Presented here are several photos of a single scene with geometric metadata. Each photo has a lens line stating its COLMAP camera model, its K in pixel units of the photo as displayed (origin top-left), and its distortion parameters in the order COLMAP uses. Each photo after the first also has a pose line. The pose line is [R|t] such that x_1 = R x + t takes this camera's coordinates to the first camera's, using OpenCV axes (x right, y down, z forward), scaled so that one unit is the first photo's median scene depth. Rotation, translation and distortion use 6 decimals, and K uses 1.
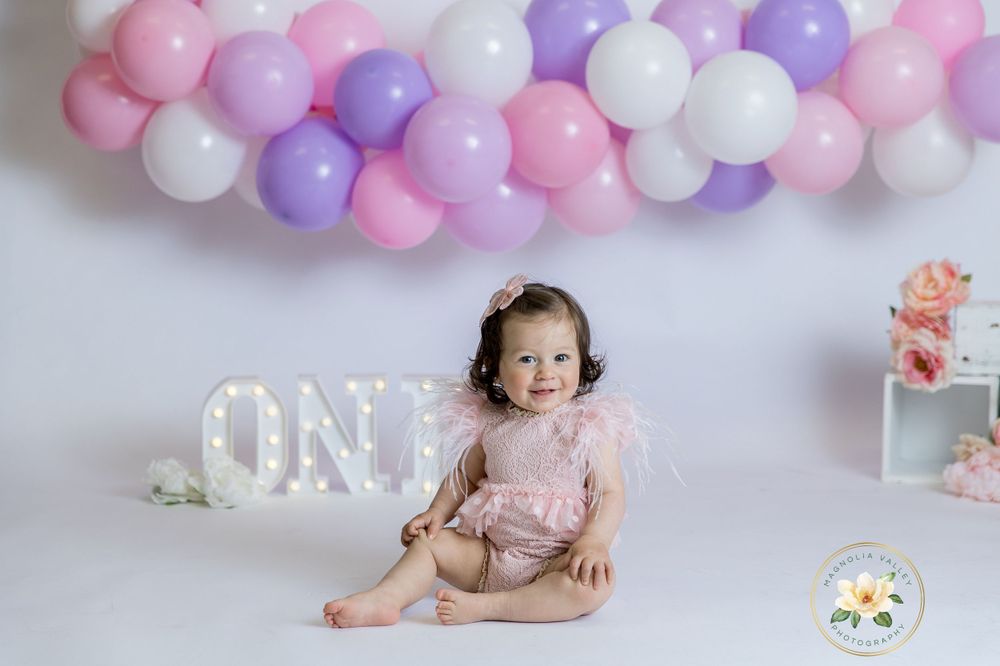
lens RADIAL K [[1886.7, 0, 500.0], [0, 1886.7, 333.0], [0, 0, 1]] dist [0.028129, -0.145715]
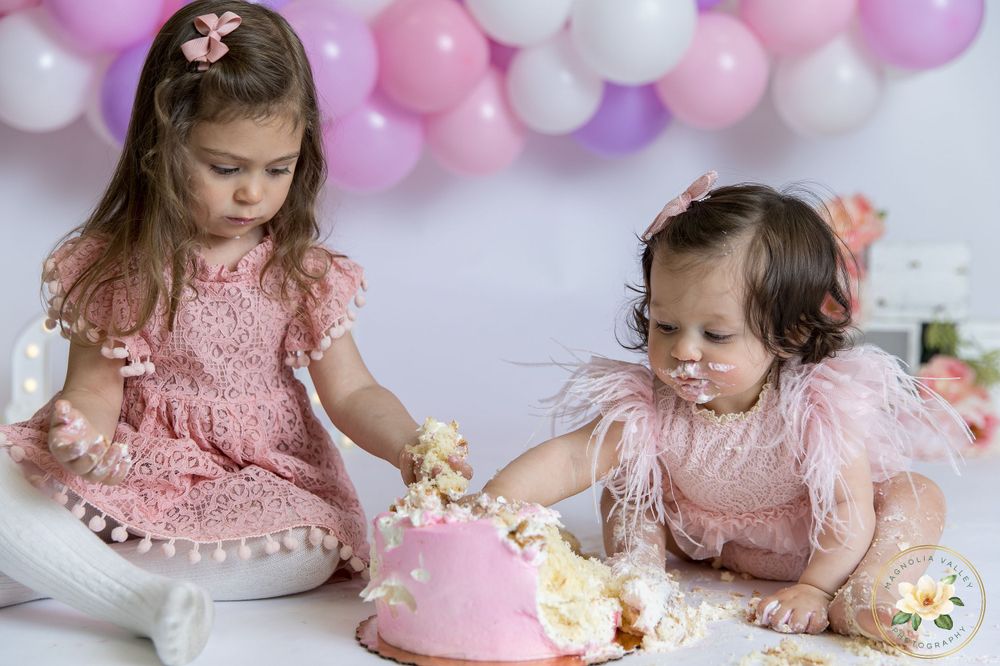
lens RADIAL K [[1319.6, 0, 519.6], [0, 1319.6, 309.6], [0, 0, 1]] dist [-0.000571, -0.002606]
pose [[0.999311, 0.009742, 0.035805, 0.052076], [-0.007818, 0.998538, -0.053494, 0.052334], [-0.036274, 0.053177, 0.997926, 0.380949]]
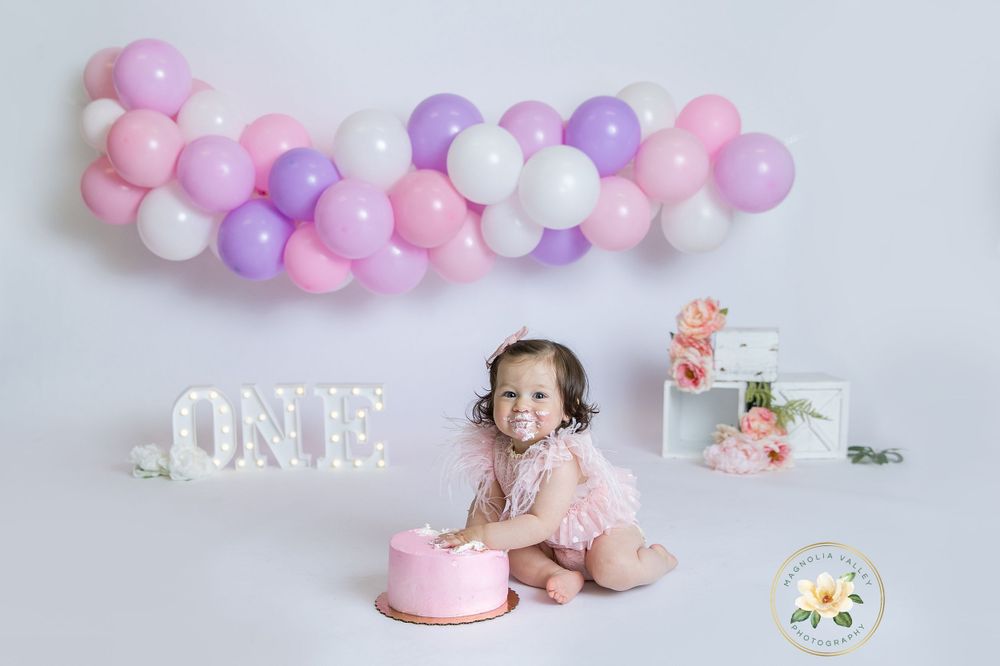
lens RADIAL K [[1059.7, 0, 502.3], [0, 1059.7, 409.6], [0, 0, 1]] dist [0.000788, 0.002841]
pose [[0.999908, -0.005357, -0.012502, 0.094624], [0.006081, 0.998263, 0.058600, -0.003514], [0.012166, -0.058671, 0.998203, 0.219097]]
